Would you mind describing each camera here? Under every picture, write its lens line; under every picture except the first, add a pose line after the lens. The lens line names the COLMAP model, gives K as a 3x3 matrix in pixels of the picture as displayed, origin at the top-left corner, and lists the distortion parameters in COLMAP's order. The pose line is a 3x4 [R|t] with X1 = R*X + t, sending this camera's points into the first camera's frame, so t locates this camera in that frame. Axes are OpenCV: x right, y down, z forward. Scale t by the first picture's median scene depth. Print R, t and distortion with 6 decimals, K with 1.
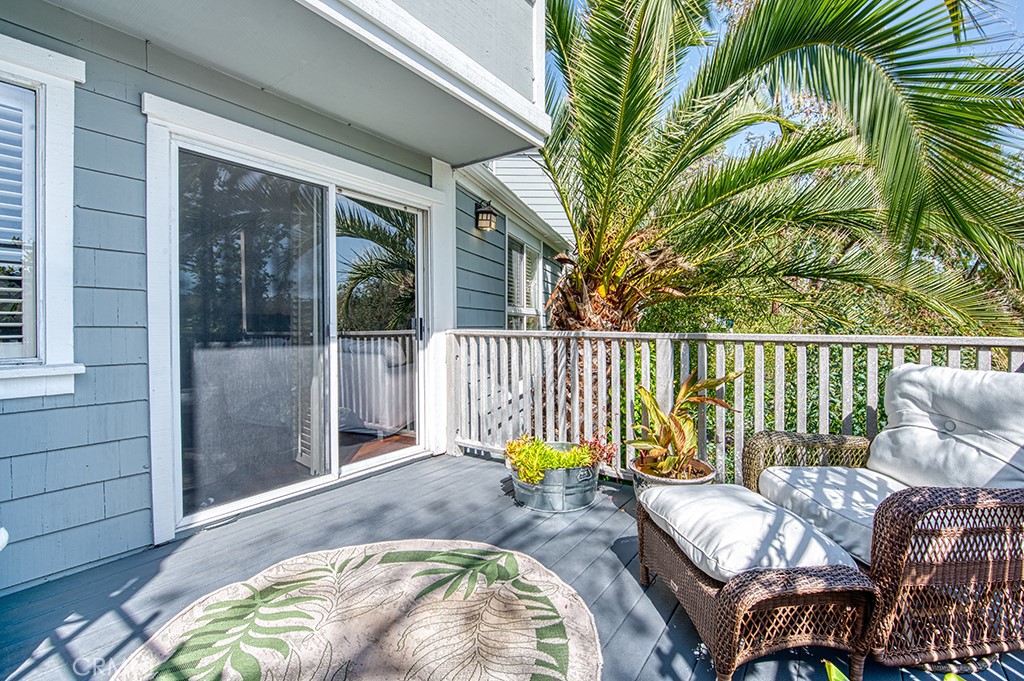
lens RADIAL K [[445.0, 0, 516.1], [0, 445.0, 338.7], [0, 0, 1]] dist [-0.002076, -0.000219]
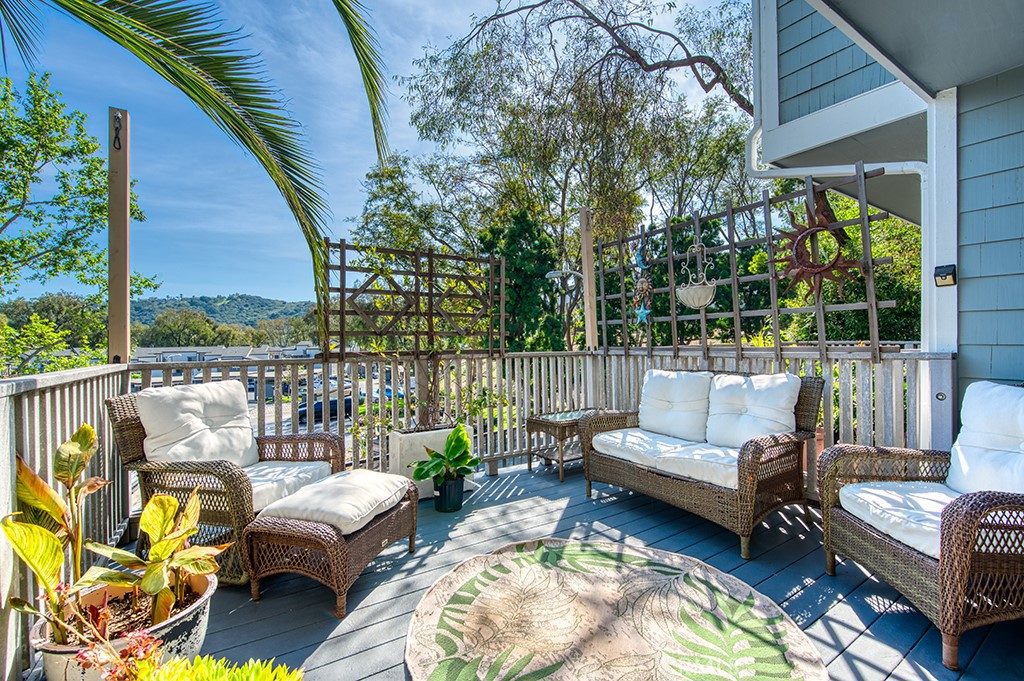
lens RADIAL K [[445.0, 0, 519.1], [0, 445.0, 341.8], [0, 0, 1]] dist [-0.002076, -0.000219]
pose [[-0.931668, 0.012430, 0.363098, -0.548797], [0.015217, 0.999873, 0.004815, -0.069710], [-0.362992, 0.010012, -0.931739, 2.163085]]
